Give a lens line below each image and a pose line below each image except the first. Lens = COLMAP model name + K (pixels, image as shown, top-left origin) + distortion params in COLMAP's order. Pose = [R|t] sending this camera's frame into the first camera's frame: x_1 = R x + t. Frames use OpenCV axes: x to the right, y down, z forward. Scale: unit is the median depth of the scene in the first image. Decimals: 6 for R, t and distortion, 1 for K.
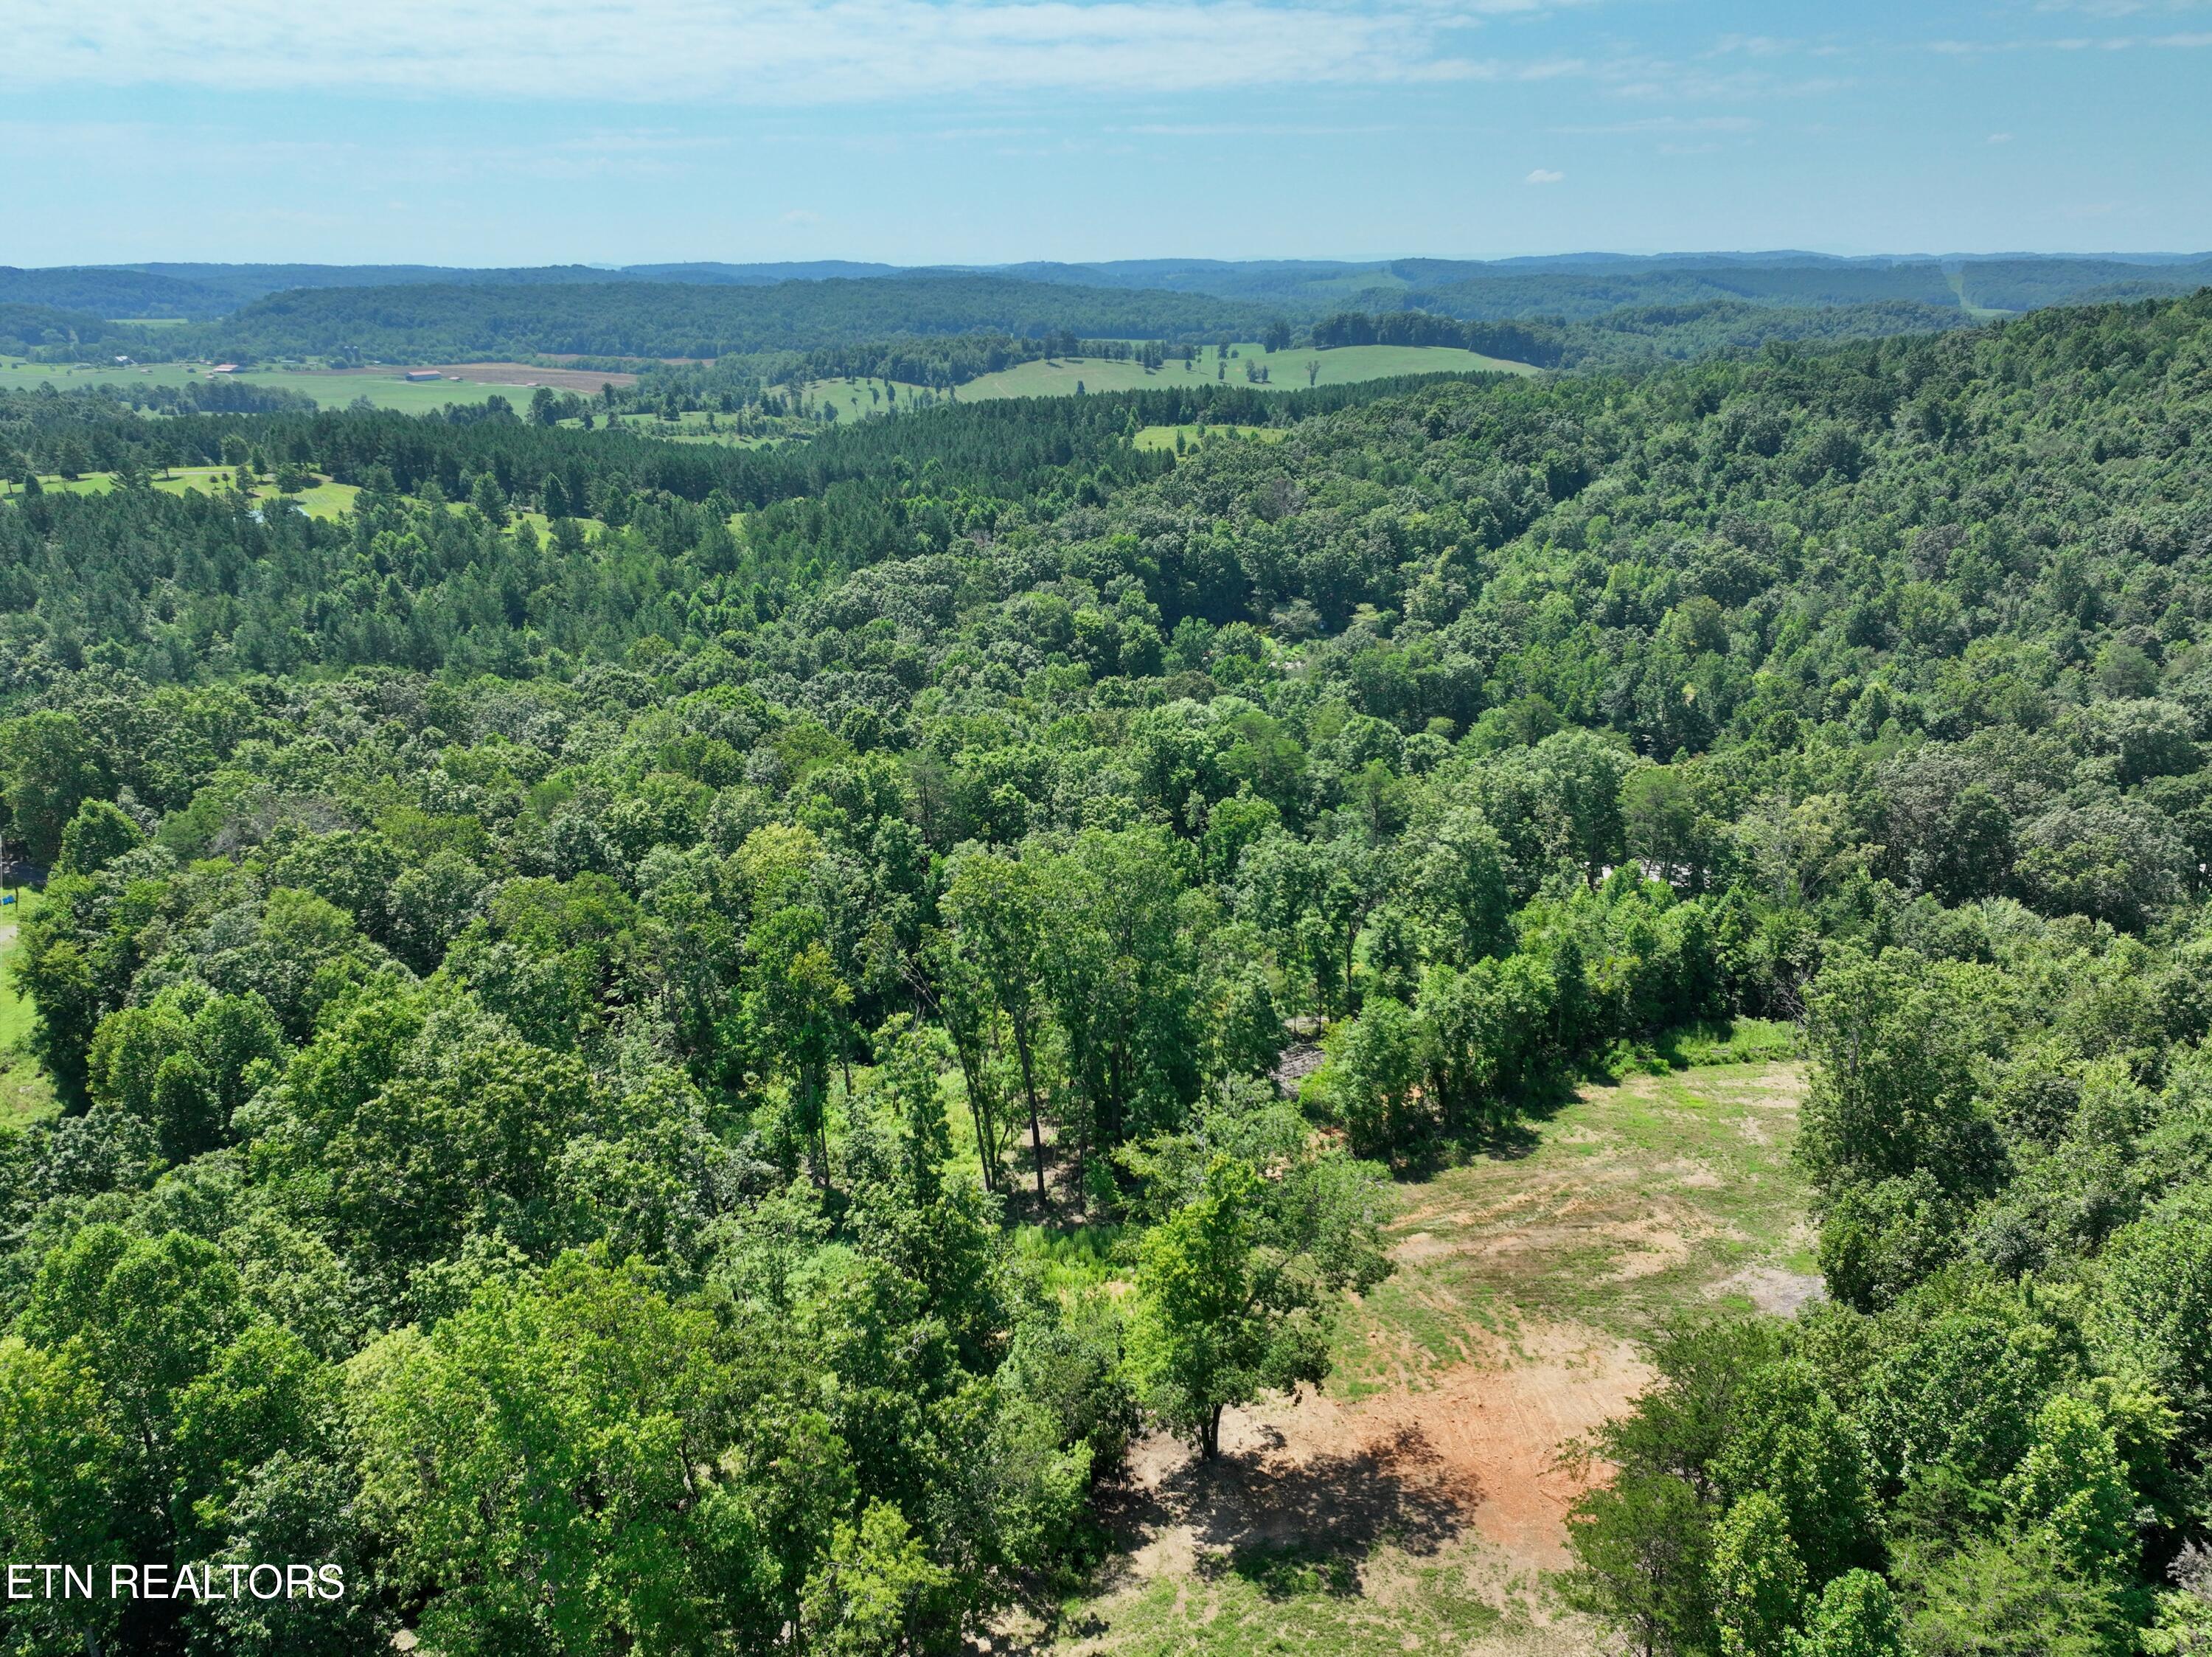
lens RADIAL K [[1558.9, 0, 1108.0], [0, 1558.9, 817.7], [0, 0, 1]] dist [0.006537, 0.005655]
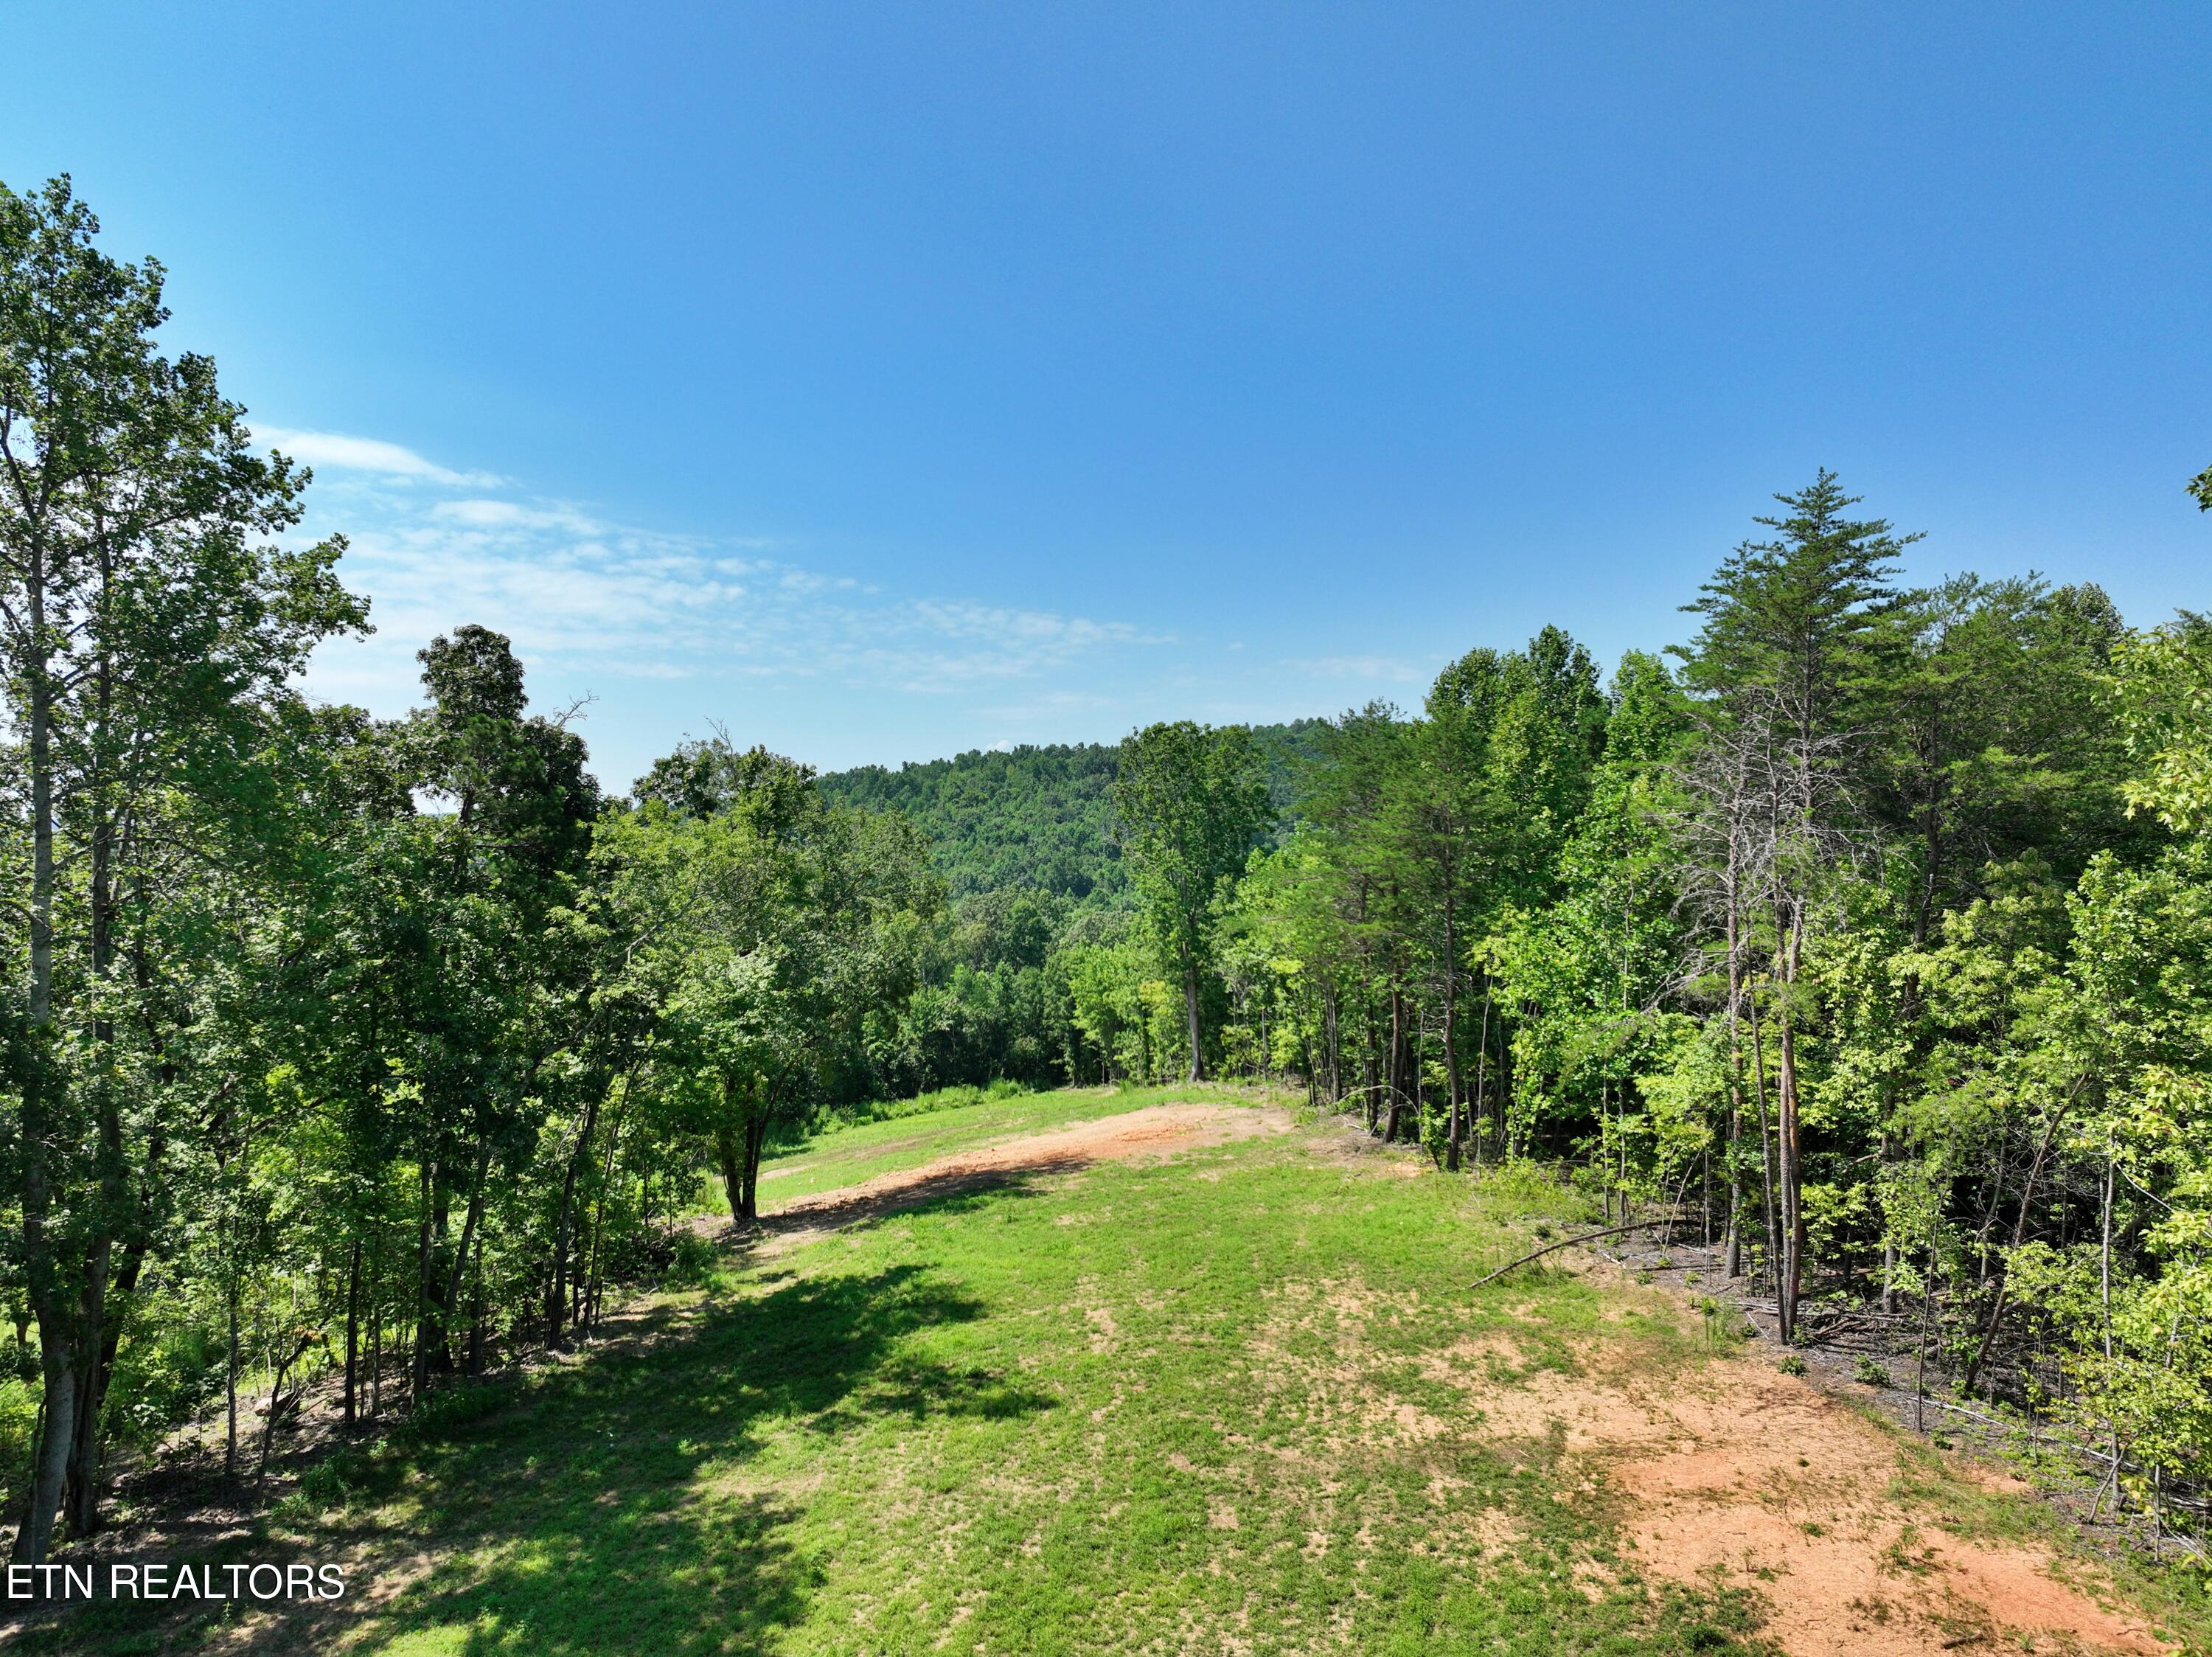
lens RADIAL K [[1561.5, 0, 1104.2], [0, 1561.5, 834.4], [0, 0, 1]] dist [0.003605, 0.004463]
pose [[0.746275, -0.002809, 0.665632, -0.192459], [0.223551, 0.942967, -0.246655, 0.289707], [-0.626976, 0.332875, 0.704340, 0.193827]]
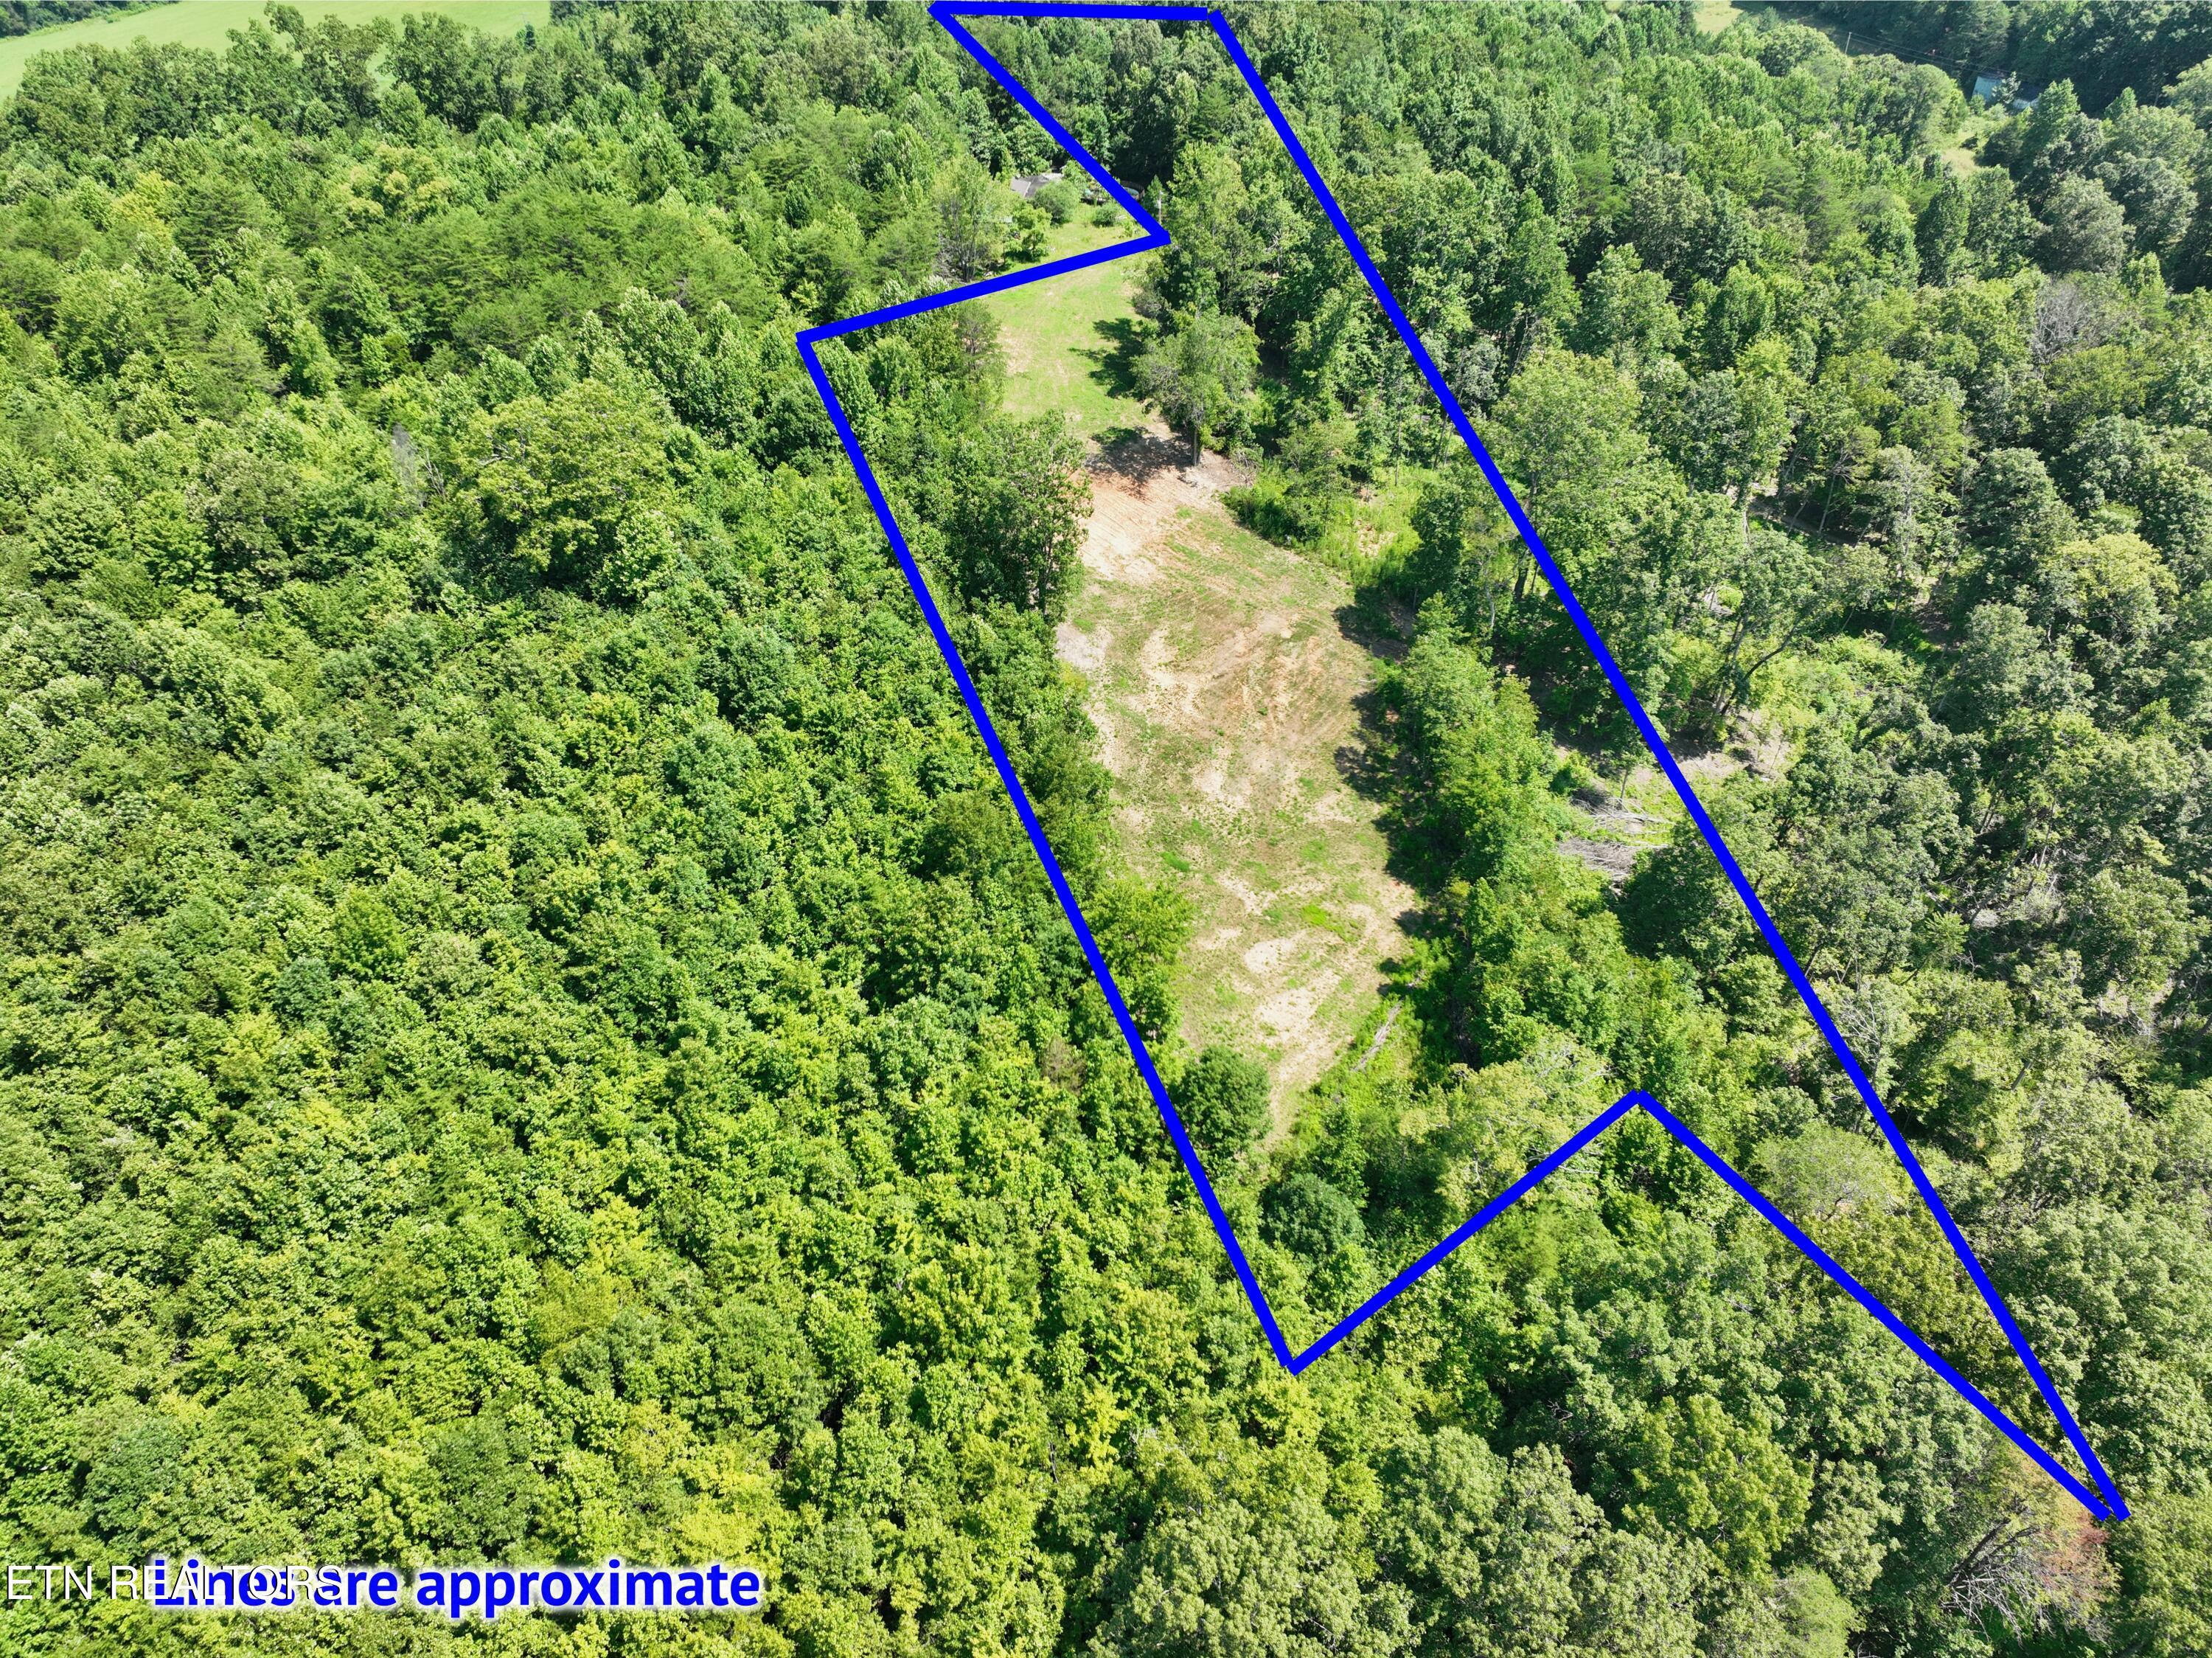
lens RADIAL K [[1570.2, 0, 1106.0], [0, 1570.2, 829.0], [0, 0, 1]] dist [0.006752, 0.015235]
pose [[-0.686216, 0.456426, -0.566377, 1.031801], [-0.227496, 0.604907, 0.763107, -0.588737], [0.690907, 0.652505, -0.311262, 1.222345]]
